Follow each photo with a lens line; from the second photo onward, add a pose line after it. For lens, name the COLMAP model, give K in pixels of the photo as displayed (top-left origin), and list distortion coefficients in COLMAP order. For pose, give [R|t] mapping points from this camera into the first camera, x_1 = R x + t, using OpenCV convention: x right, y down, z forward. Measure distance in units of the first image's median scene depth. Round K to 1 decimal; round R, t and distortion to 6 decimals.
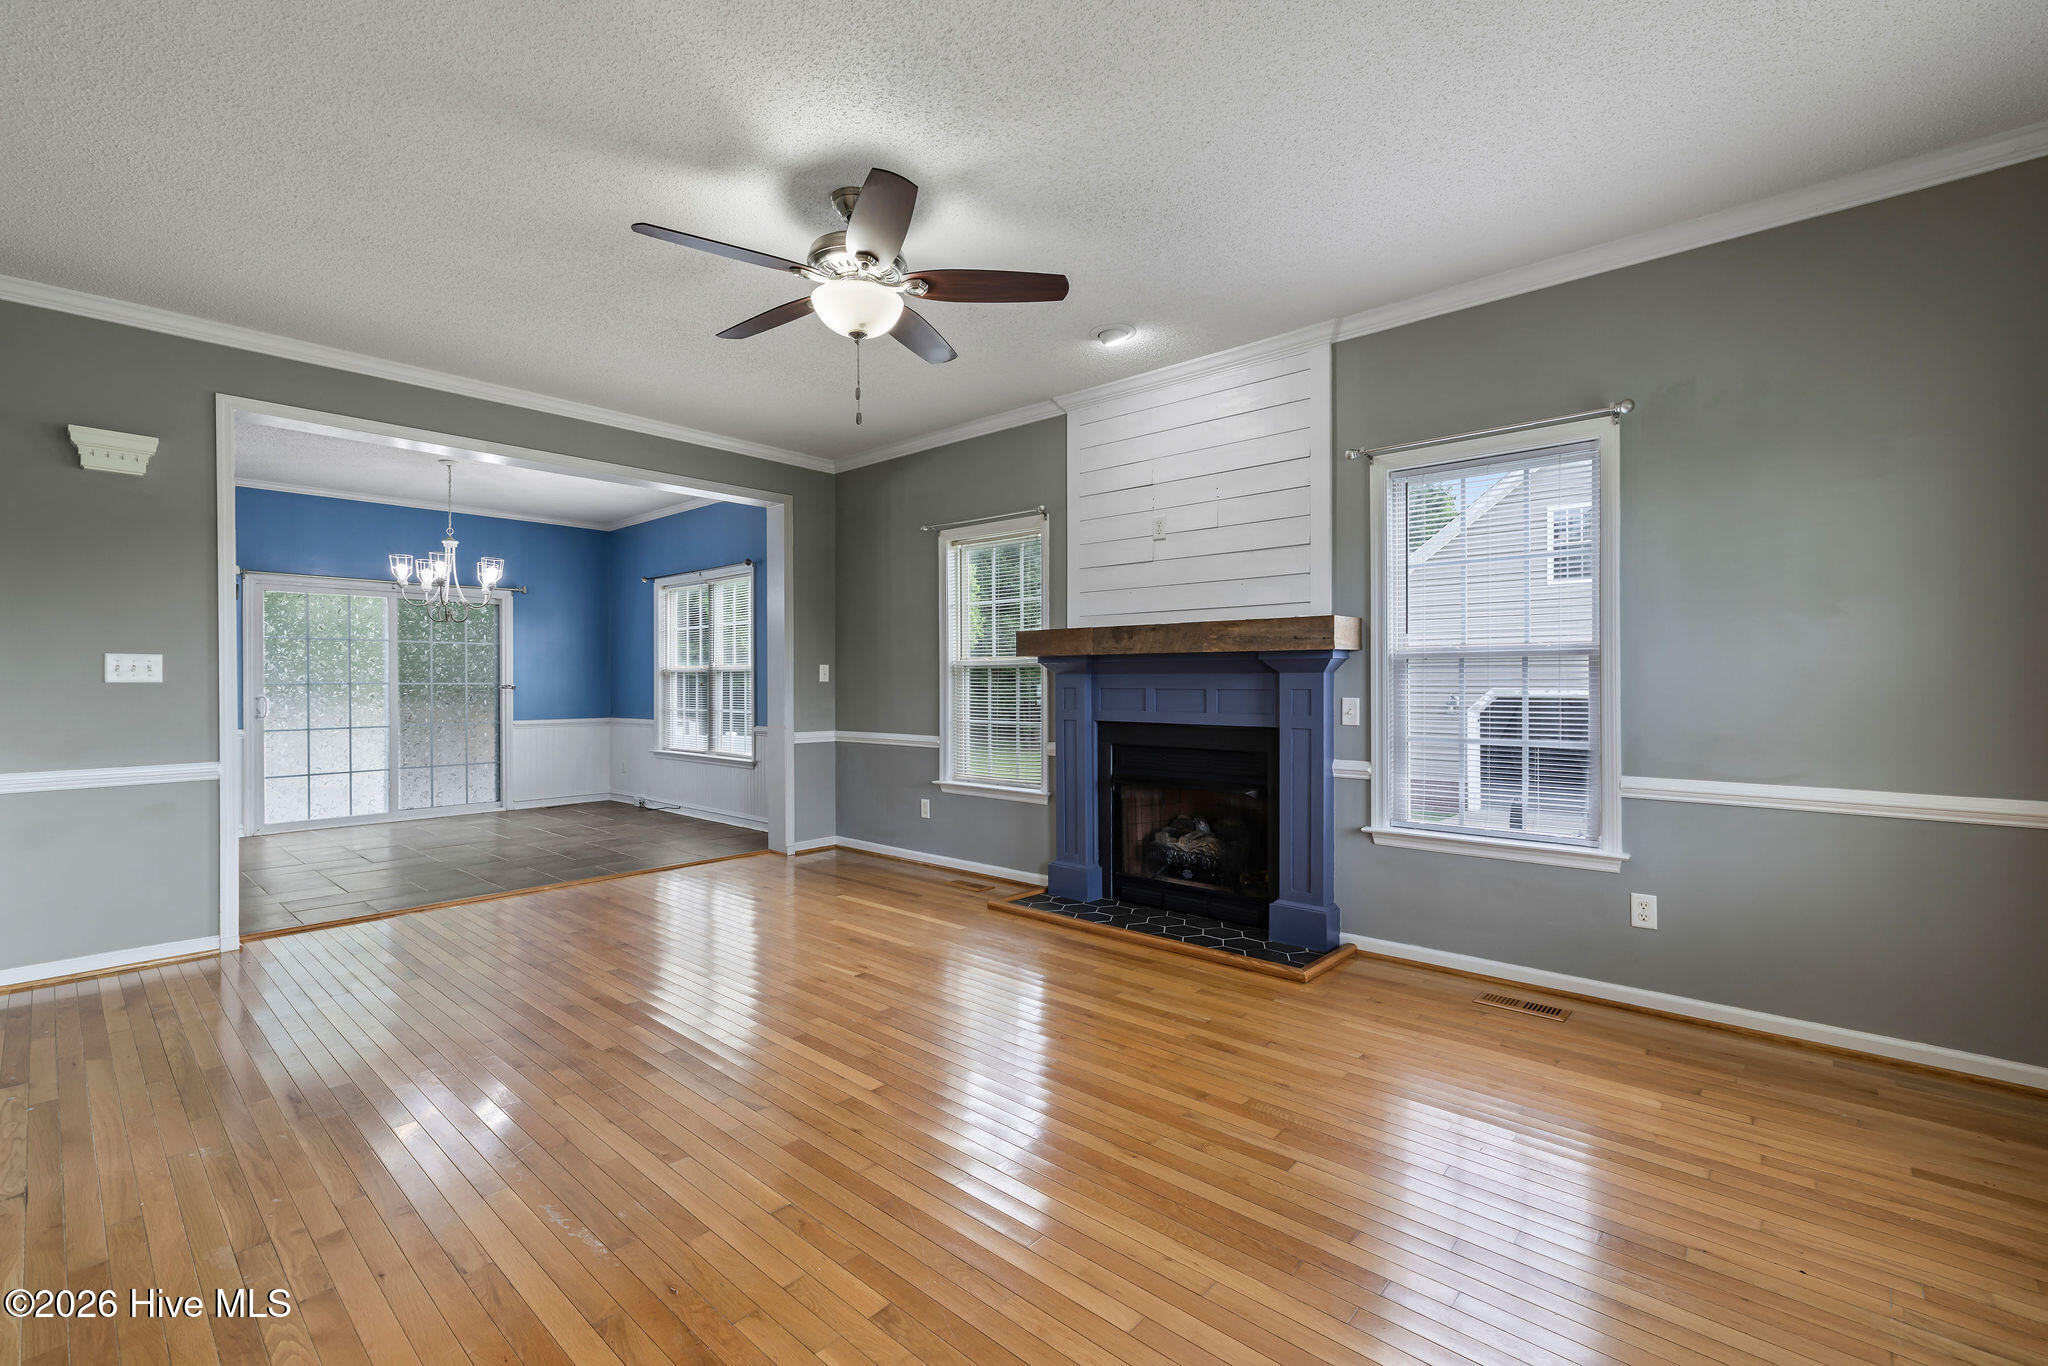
lens RADIAL K [[882.5, 0, 1025.9], [0, 882.5, 683.1], [0, 0, 1]] dist [0.000579, 0.001648]
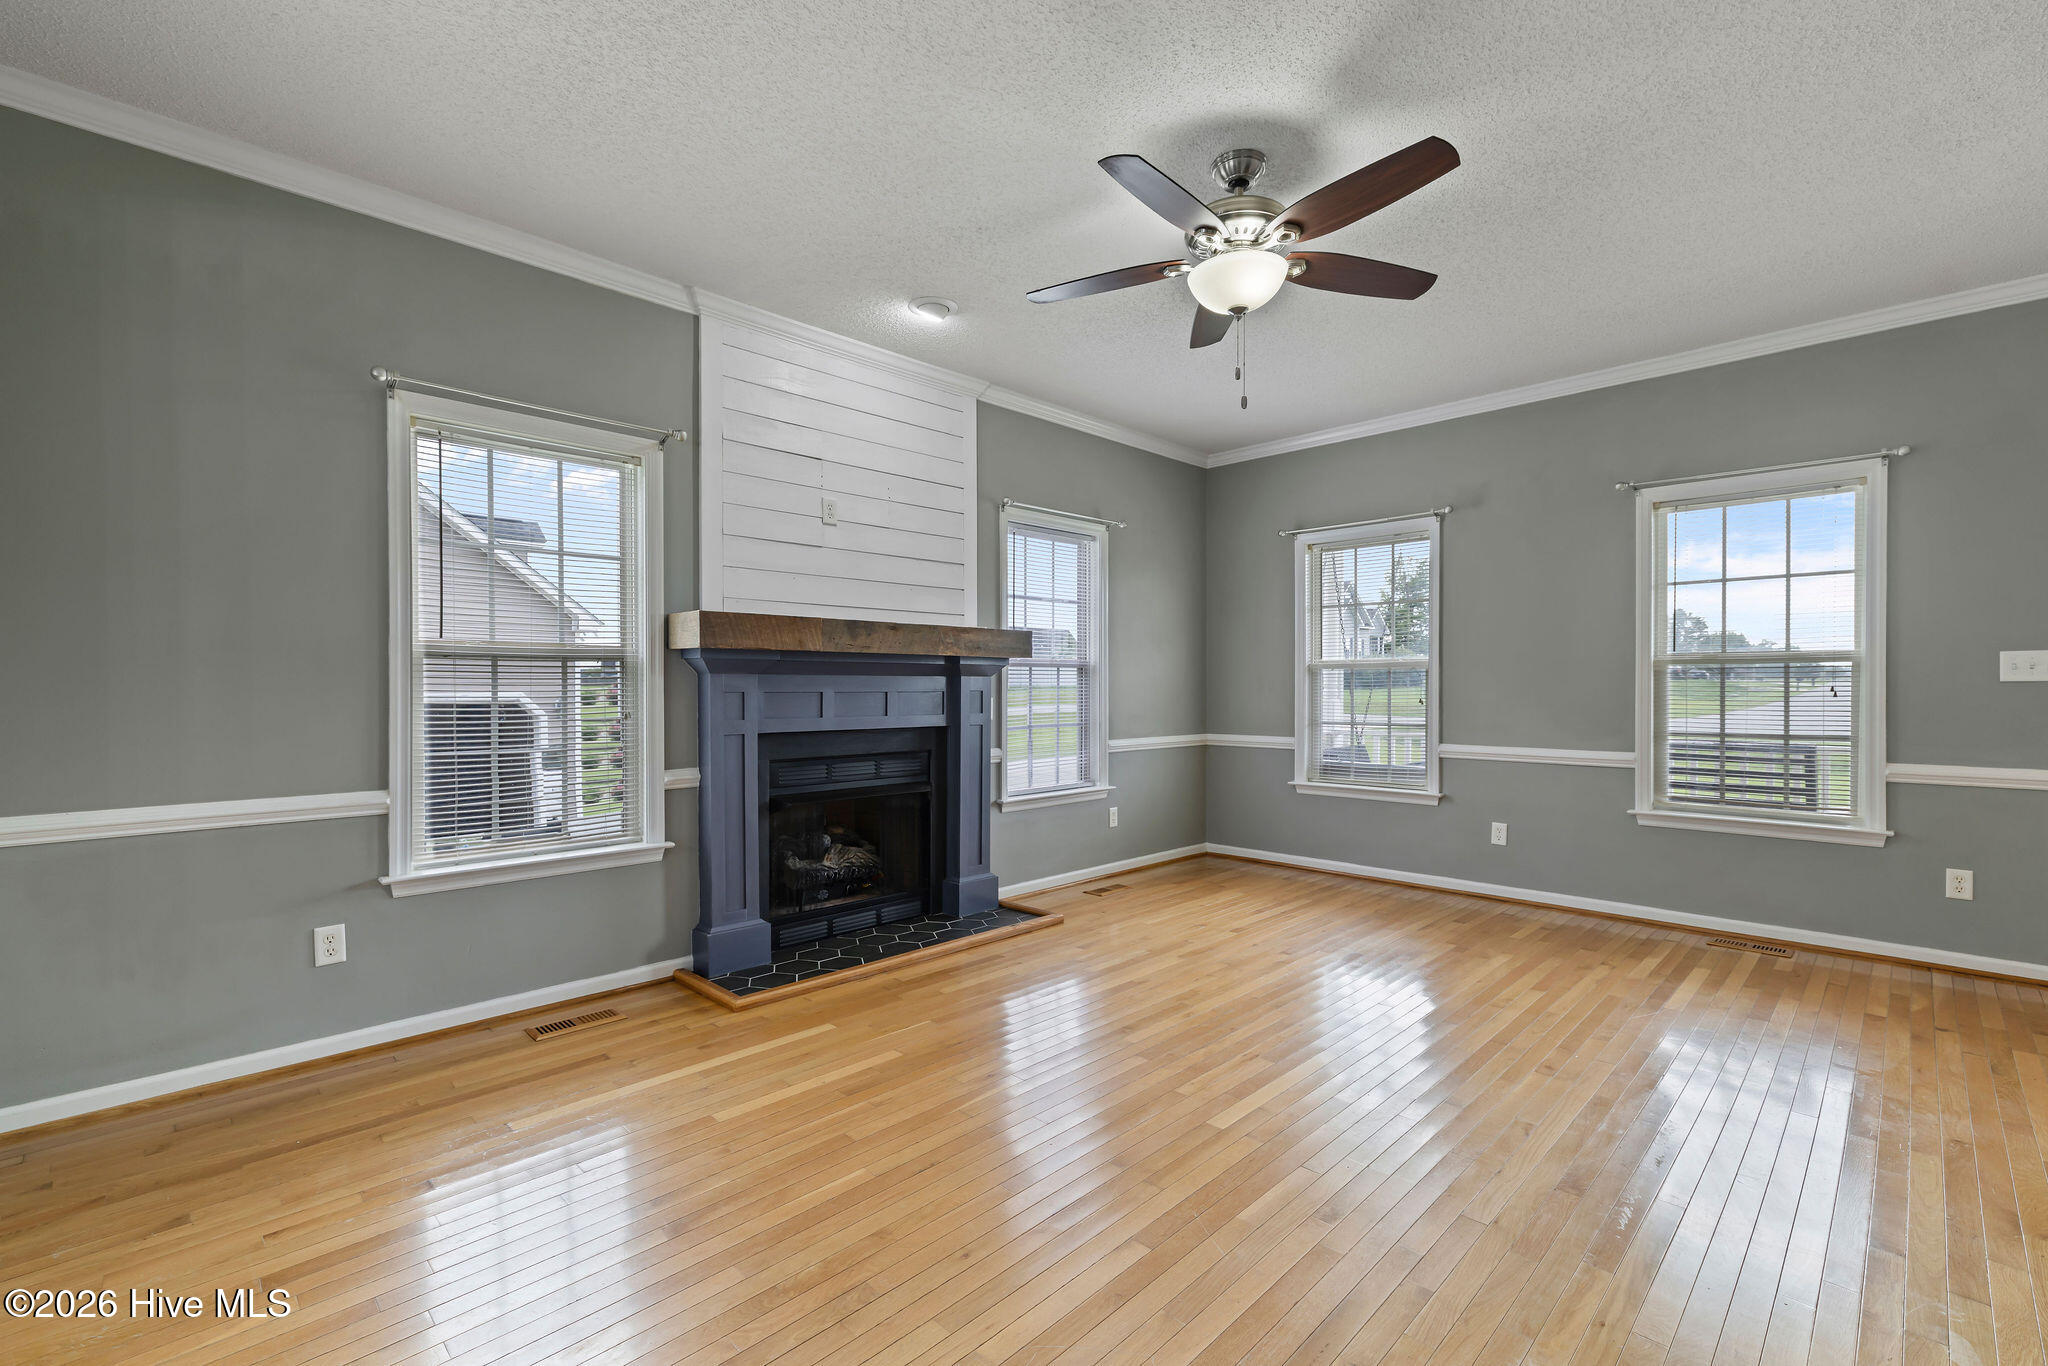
lens RADIAL K [[882.5, 0, 1038.3], [0, 882.5, 693.2], [0, 0, 1]] dist [0.000579, 0.001648]
pose [[0.051247, -0.007369, 0.998659, -0.780633], [0.000741, 0.999973, 0.007341, 0.001722], [-0.998686, 0.000364, 0.051251, 0.799083]]
